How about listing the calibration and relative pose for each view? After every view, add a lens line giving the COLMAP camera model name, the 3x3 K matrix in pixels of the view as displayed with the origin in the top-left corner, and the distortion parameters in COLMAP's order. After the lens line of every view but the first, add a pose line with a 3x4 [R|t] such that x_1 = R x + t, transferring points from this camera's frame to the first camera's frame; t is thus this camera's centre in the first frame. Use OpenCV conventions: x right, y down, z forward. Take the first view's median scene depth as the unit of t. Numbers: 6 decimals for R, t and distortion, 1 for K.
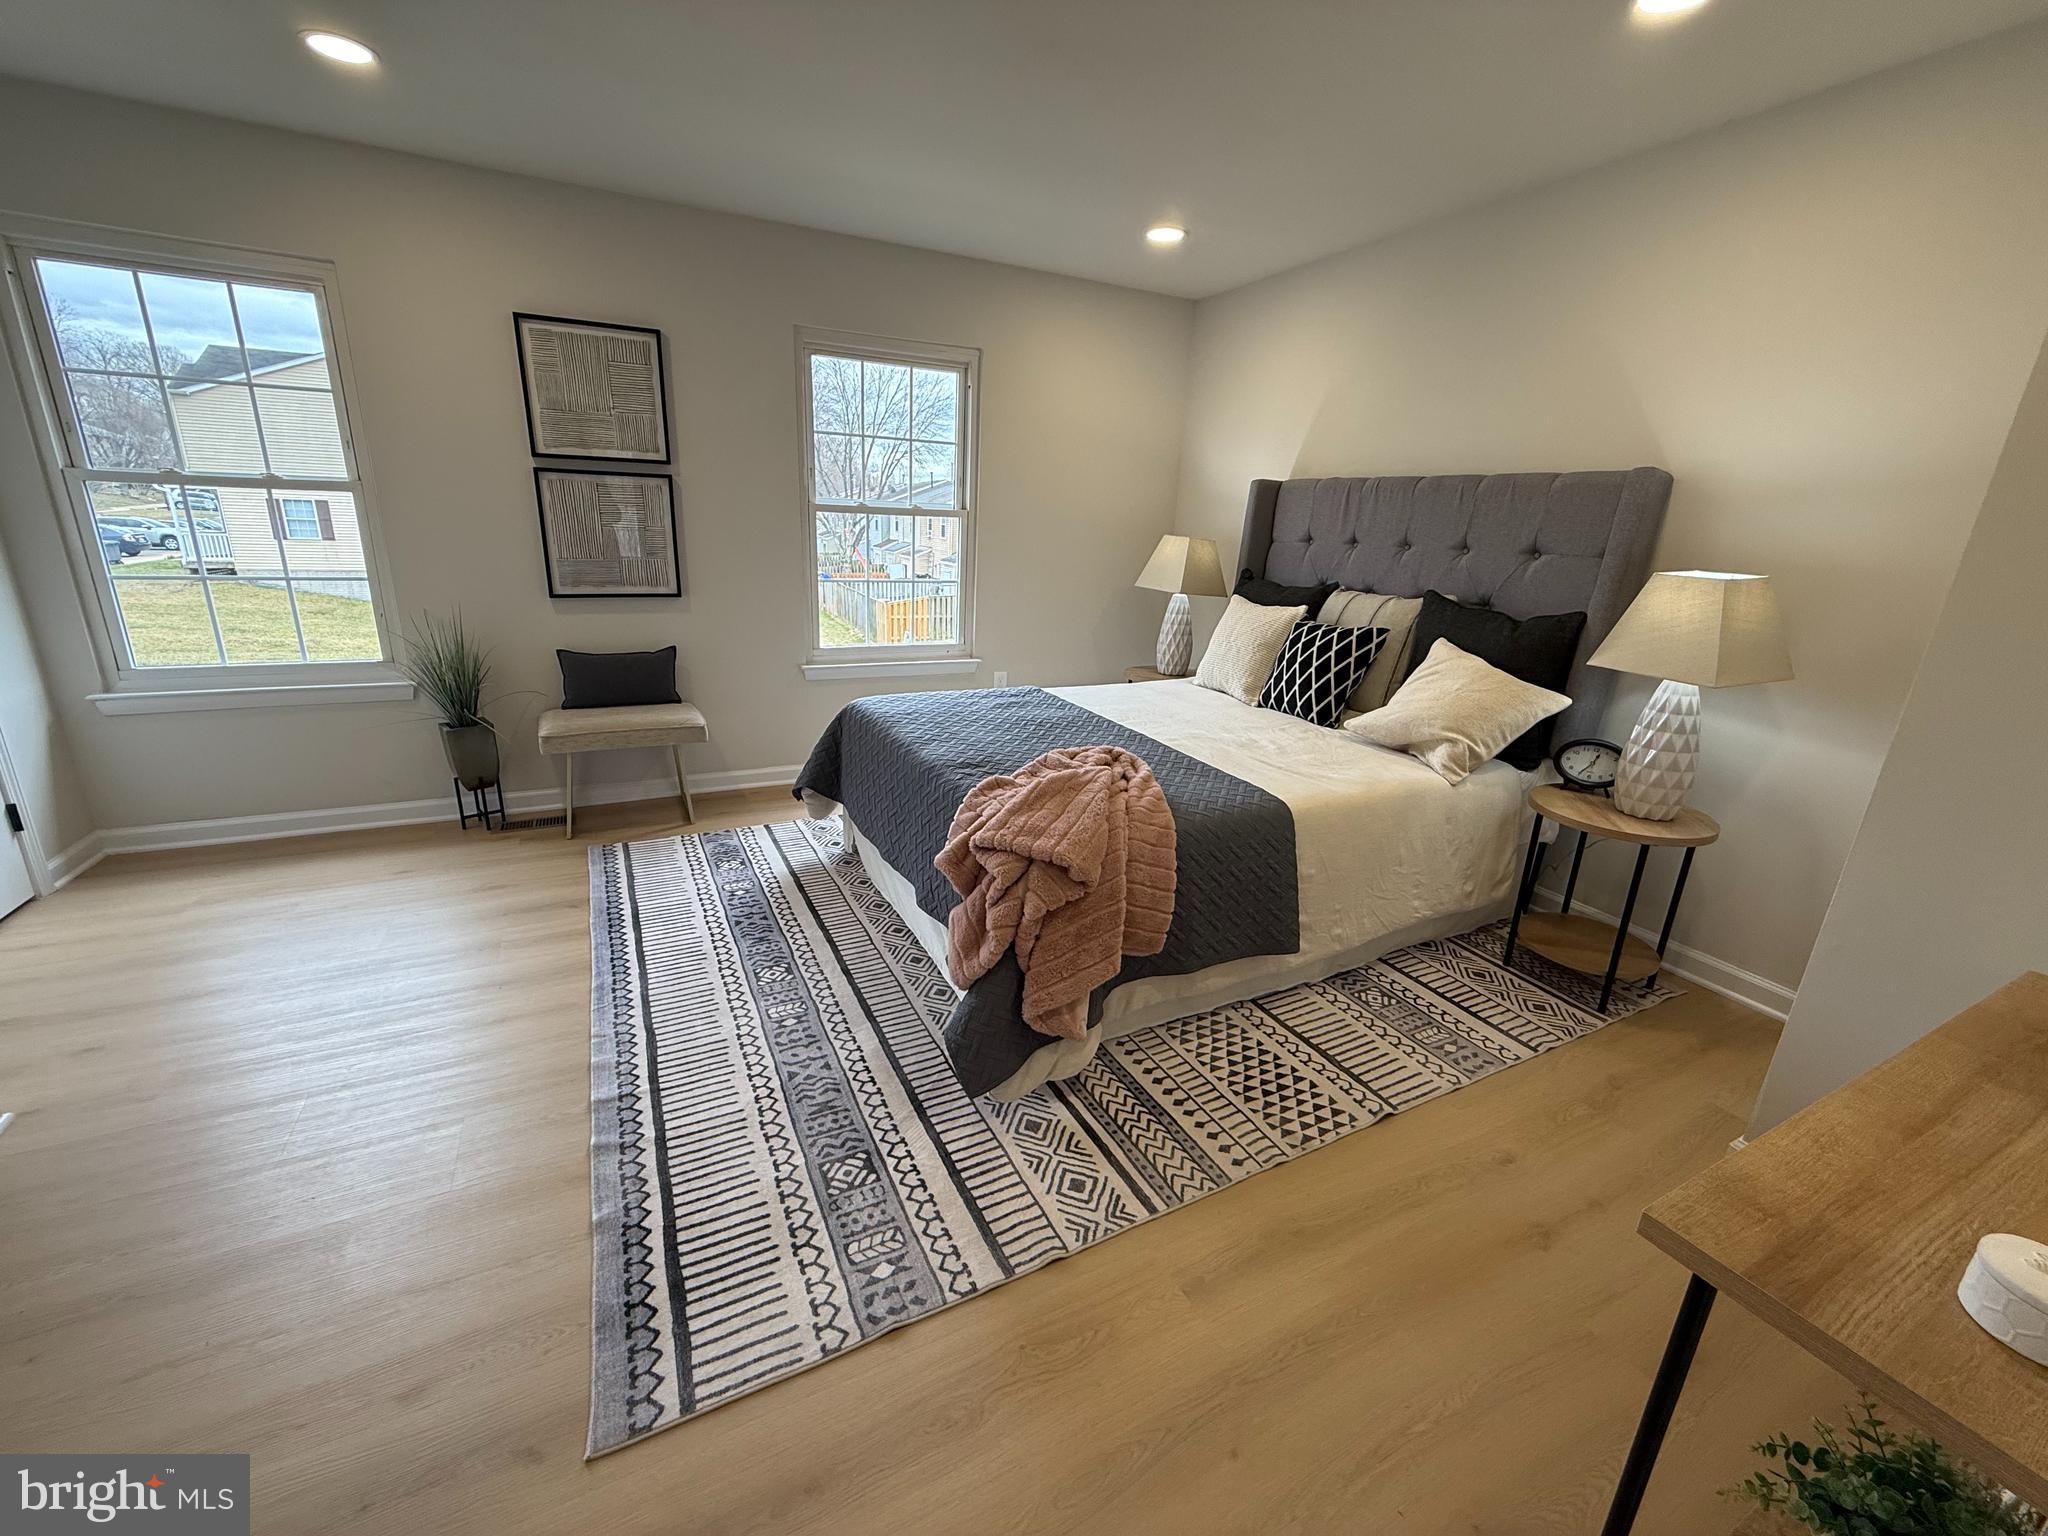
lens RADIAL K [[816.5, 0, 1013.5], [0, 816.5, 768.2], [0, 0, 1]] dist [-0.000877, 0.000210]
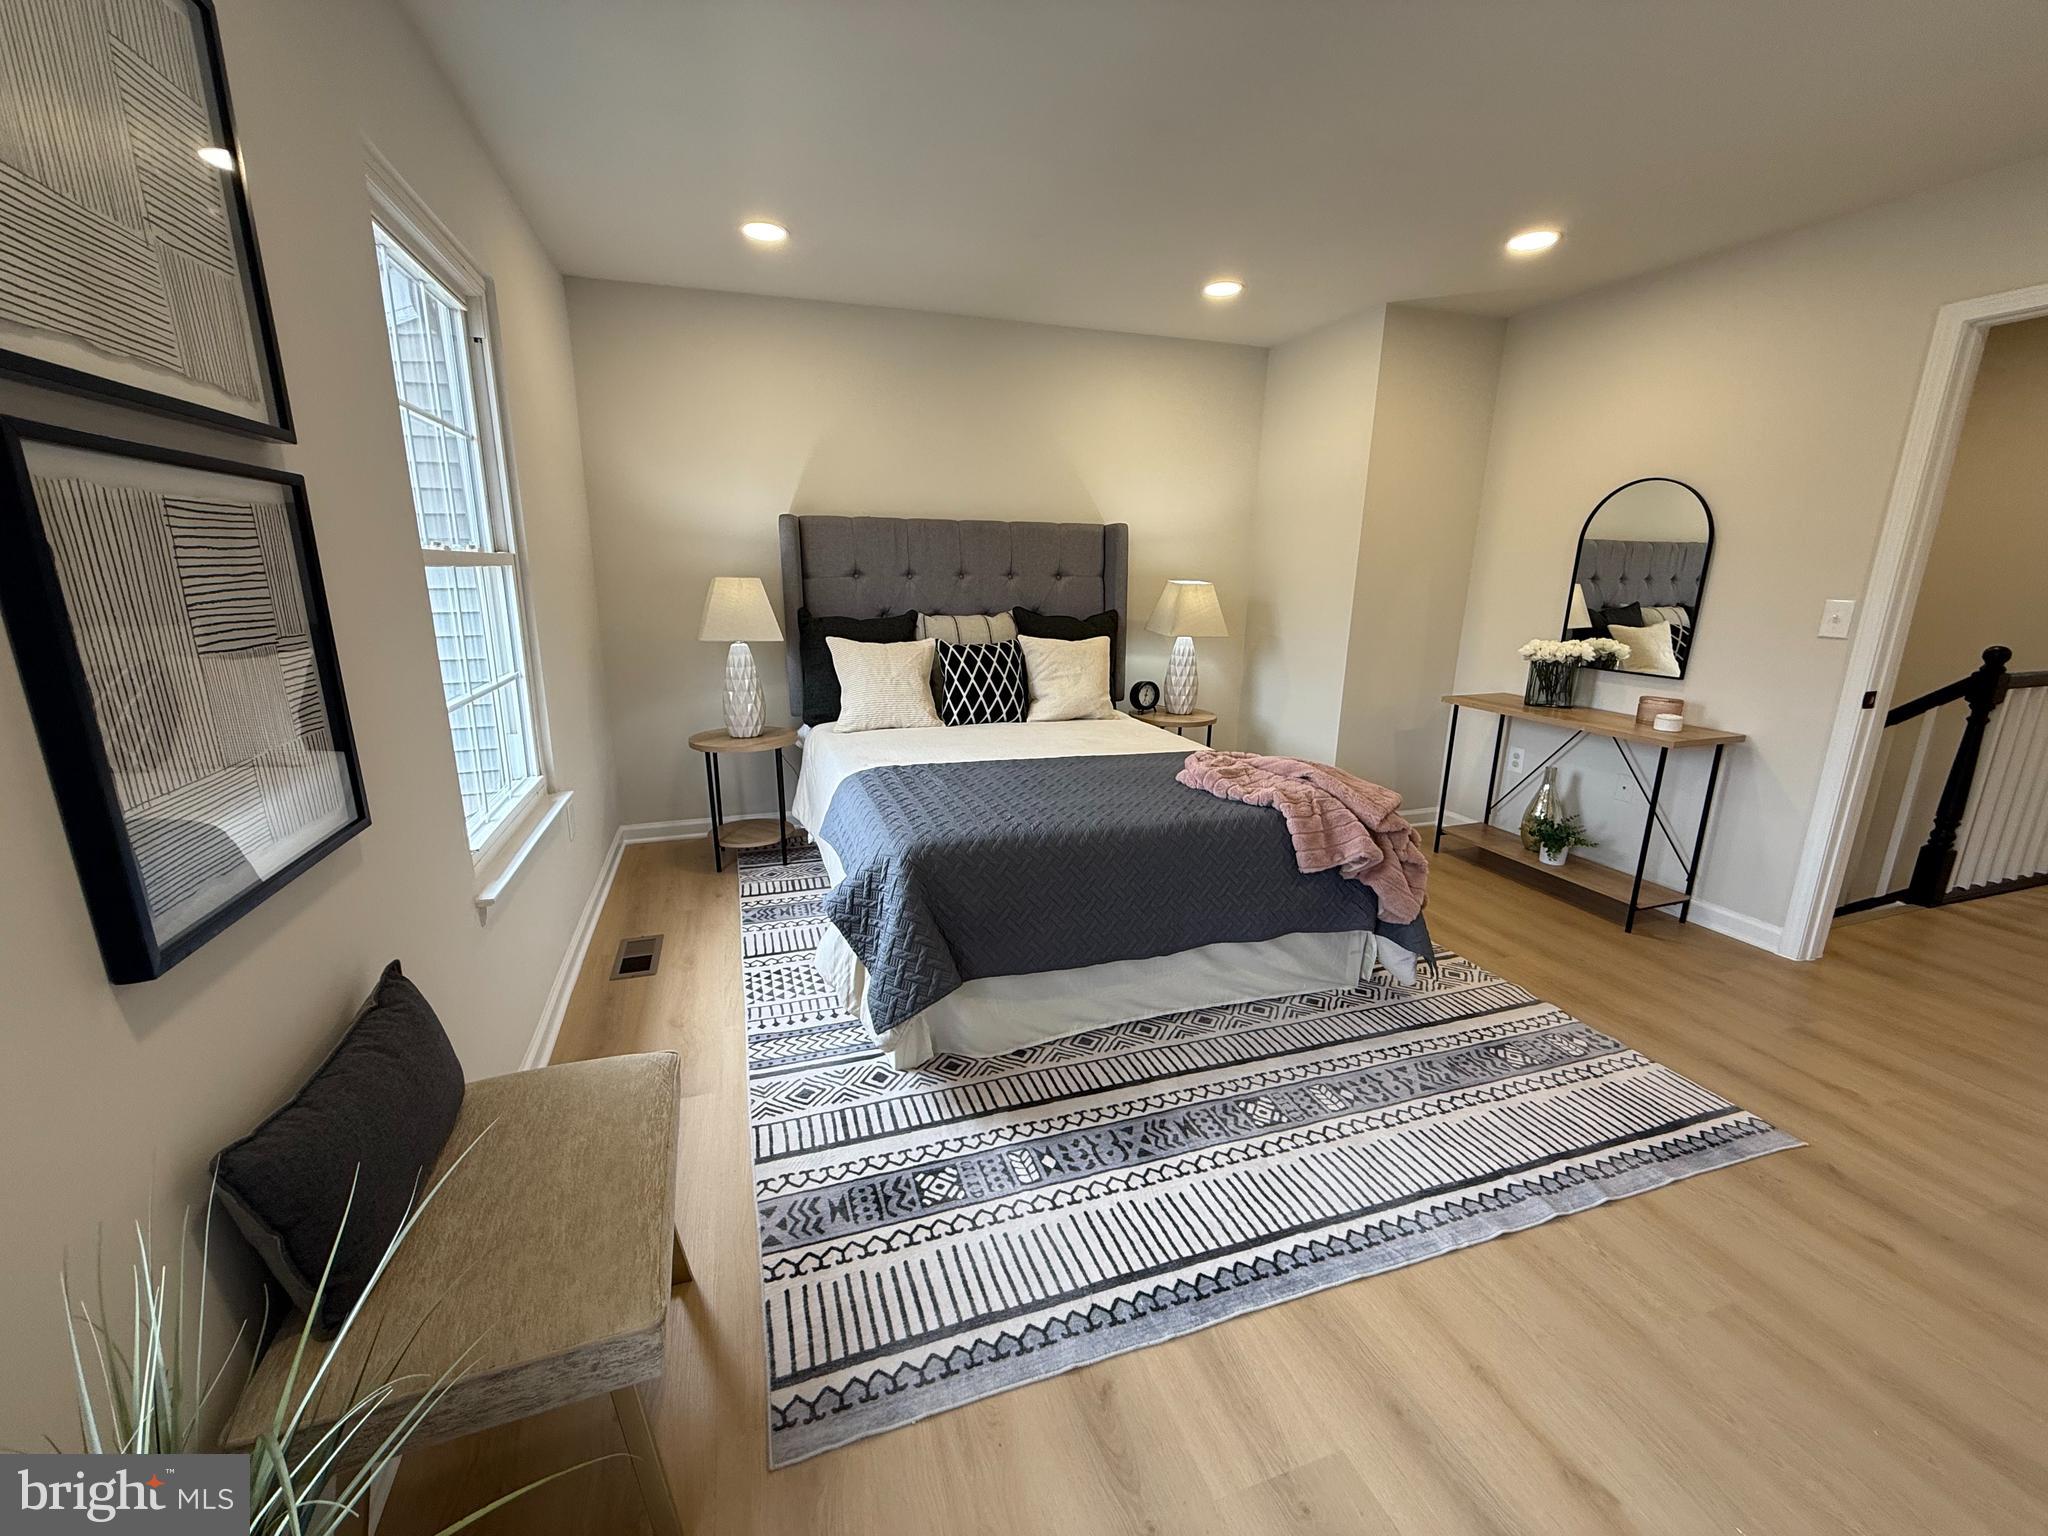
lens RADIAL K [[816.5, 0, 1013.5], [0, 816.5, 768.2], [0, 0, 1]] dist [-0.000877, 0.000210]
pose [[0.134484, -0.276209, 0.951642, -0.896818], [0.286563, 0.930172, 0.229481, -0.300579], [-0.948576, 0.241844, 0.204245, 0.854333]]
